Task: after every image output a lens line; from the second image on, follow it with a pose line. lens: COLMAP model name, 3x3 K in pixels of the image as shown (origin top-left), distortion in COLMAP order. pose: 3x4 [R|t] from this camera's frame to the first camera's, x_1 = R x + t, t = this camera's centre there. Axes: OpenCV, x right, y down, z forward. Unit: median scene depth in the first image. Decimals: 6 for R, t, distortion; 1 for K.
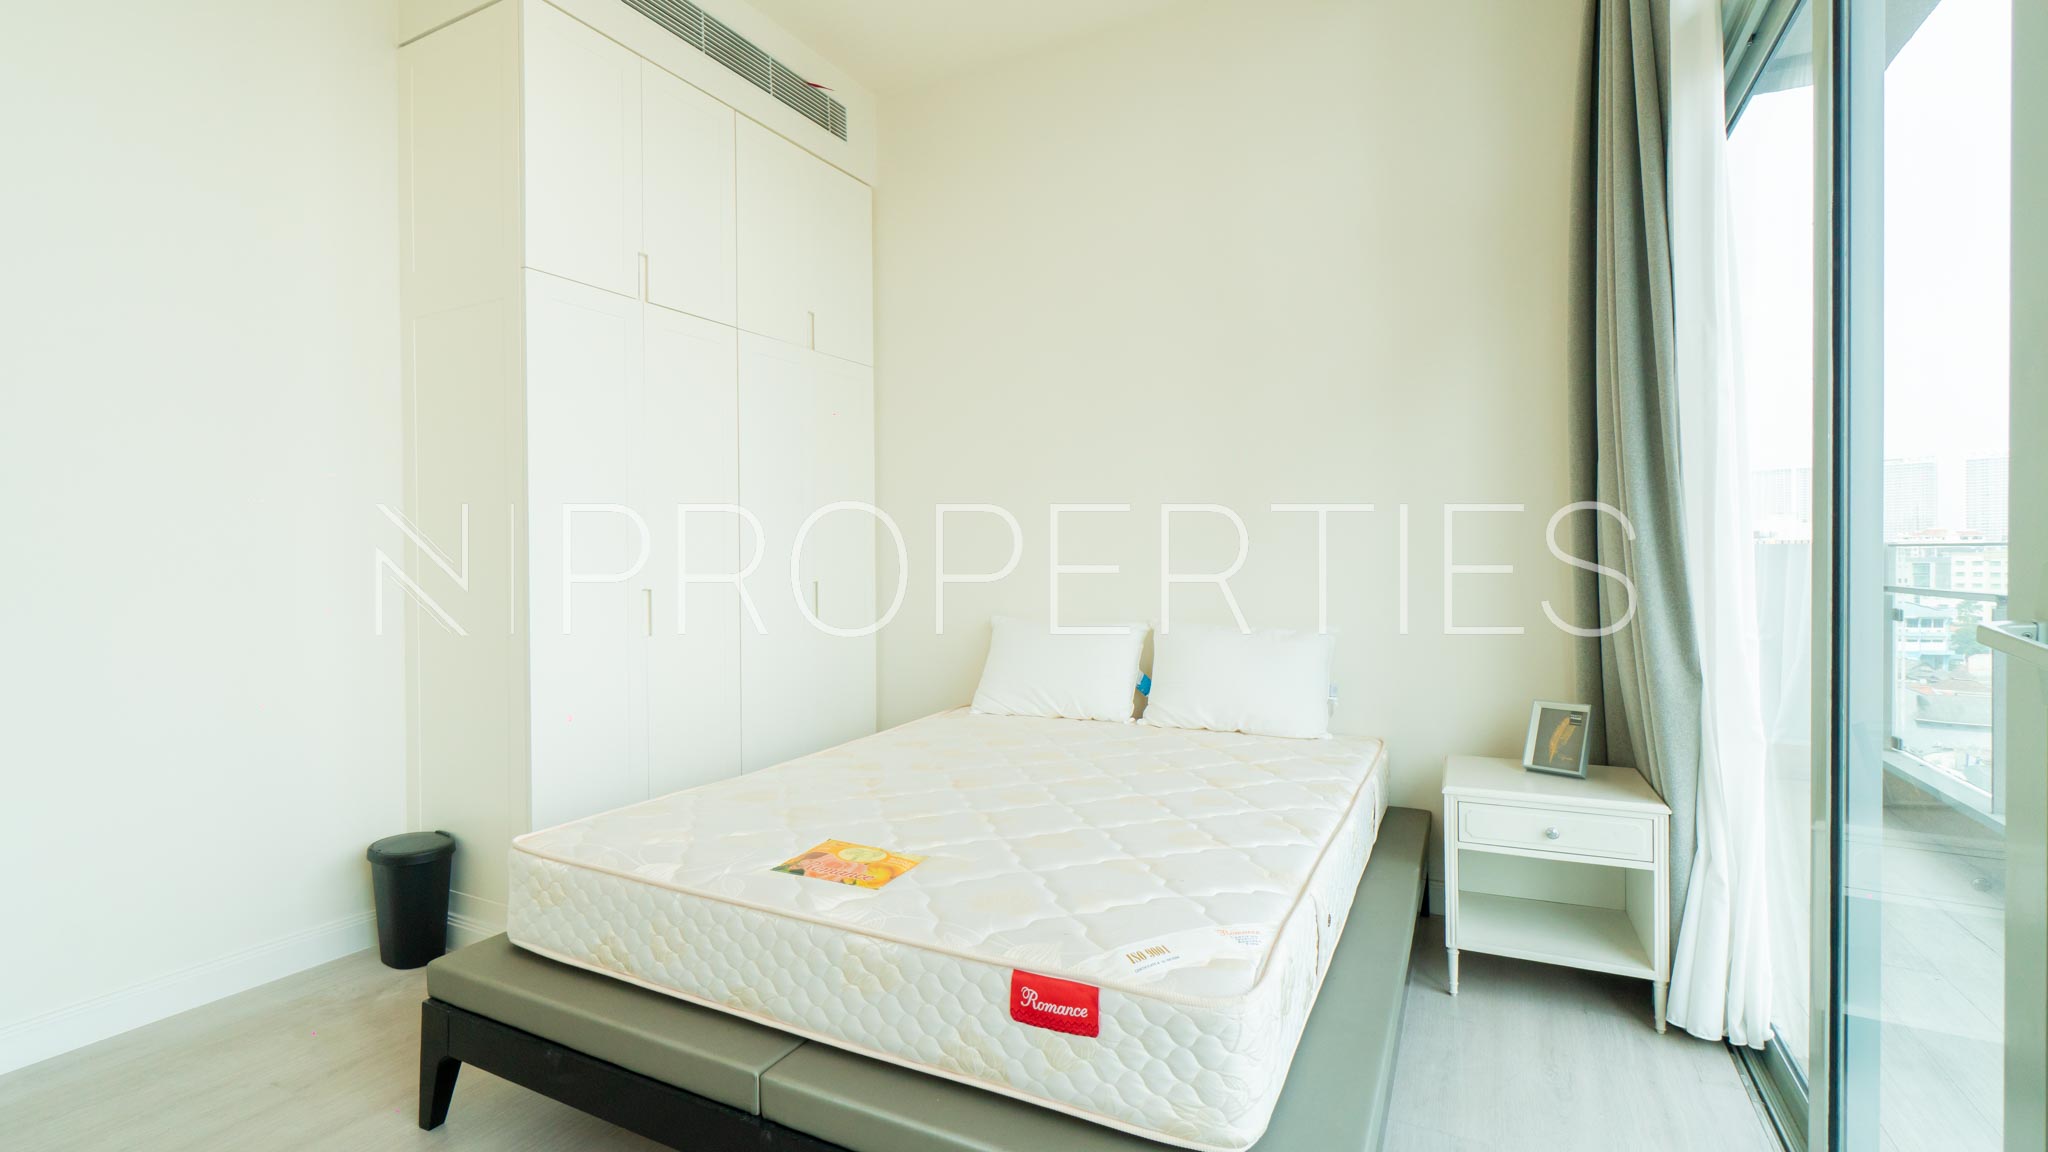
lens RADIAL K [[894.9, 0, 1011.7], [0, 894.9, 579.3], [0, 0, 1]] dist [-0.002107, 0.000007]
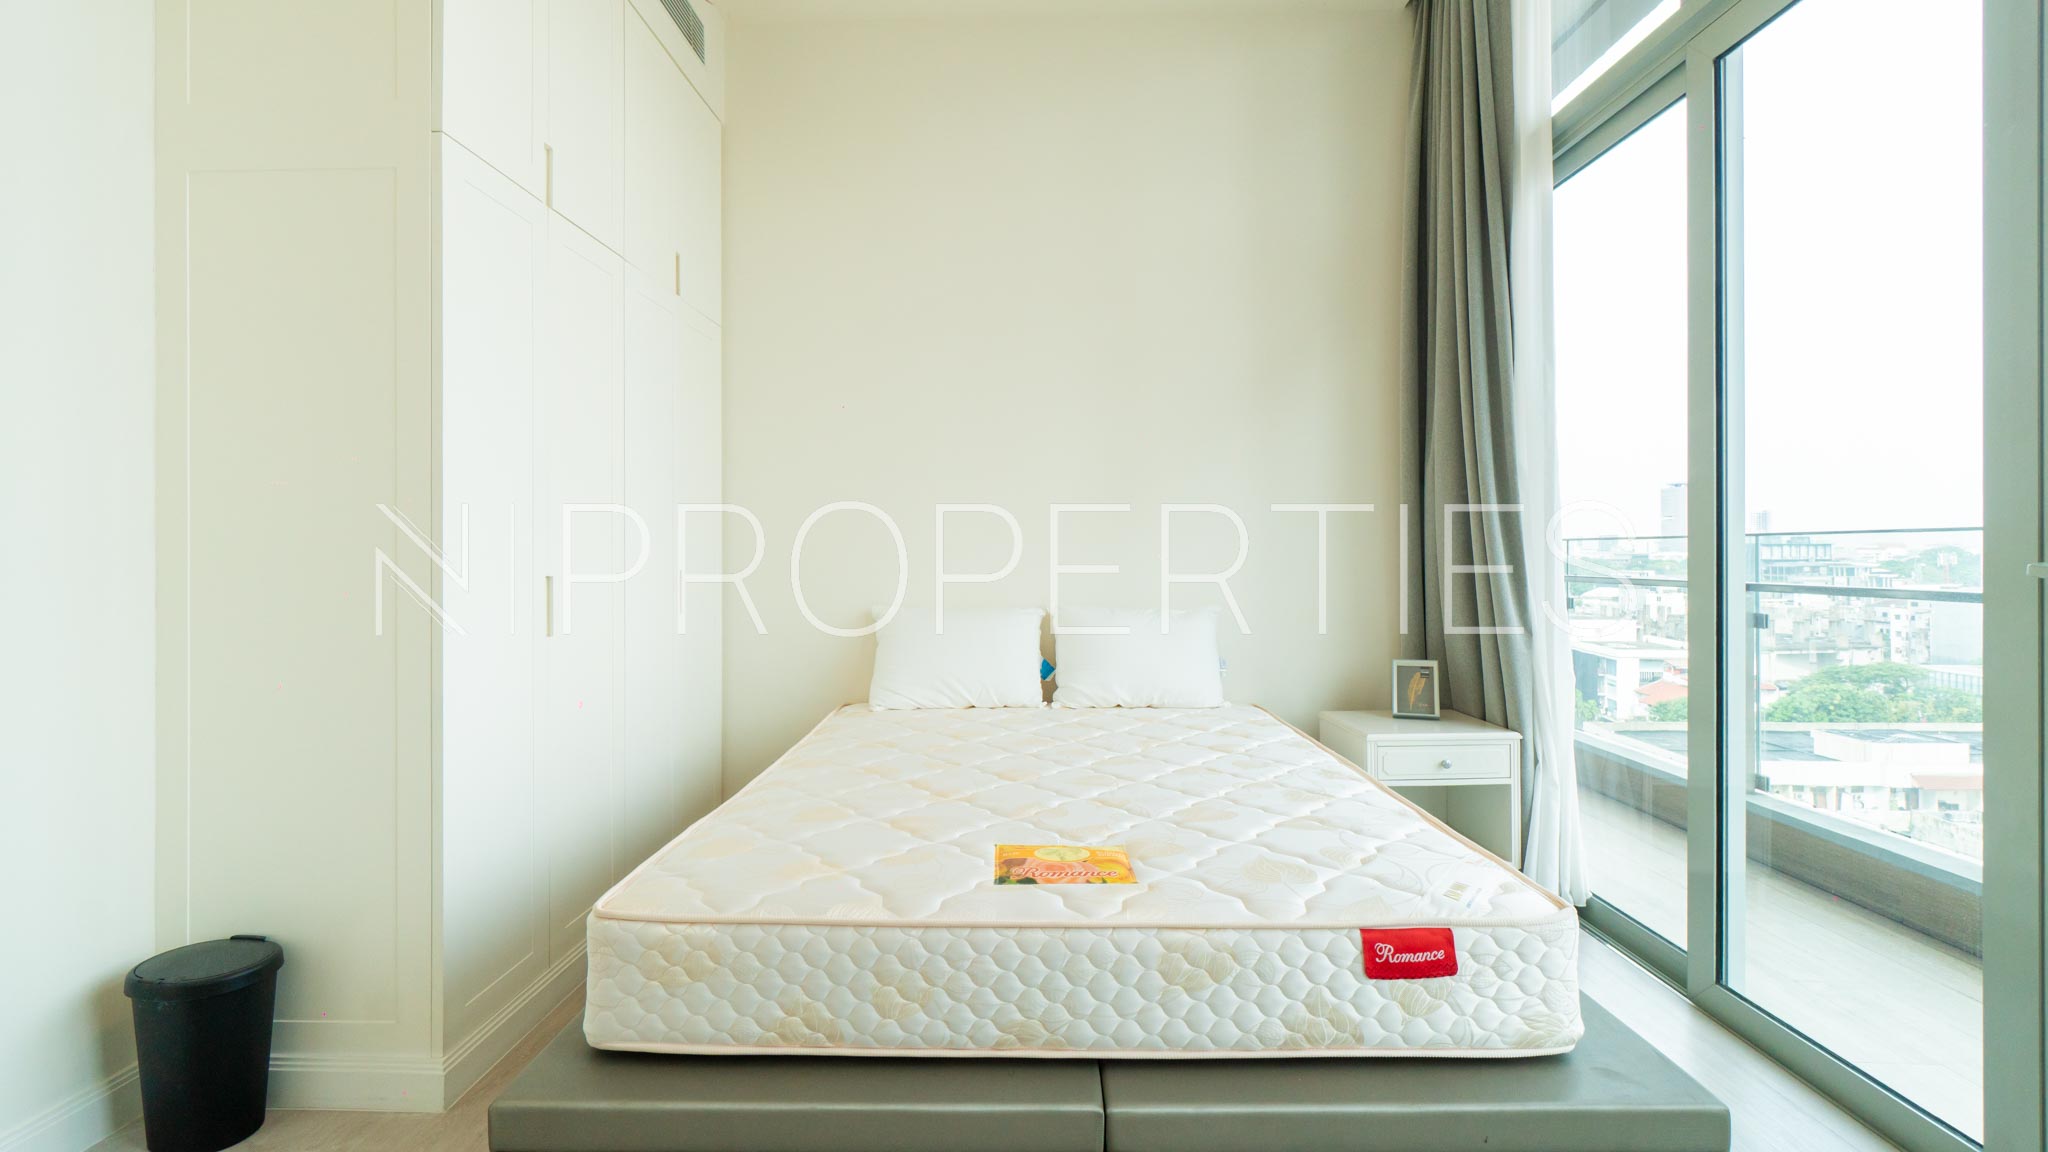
lens RADIAL K [[894.9, 0, 1023.8], [0, 894.9, 562.7], [0, 0, 1]] dist [-0.002107, 0.000007]
pose [[0.894831, -0.002177, 0.446399, -0.608756], [0.009777, 0.999844, -0.014723, 0.024548], [-0.446297, 0.017539, 0.894713, 0.197411]]
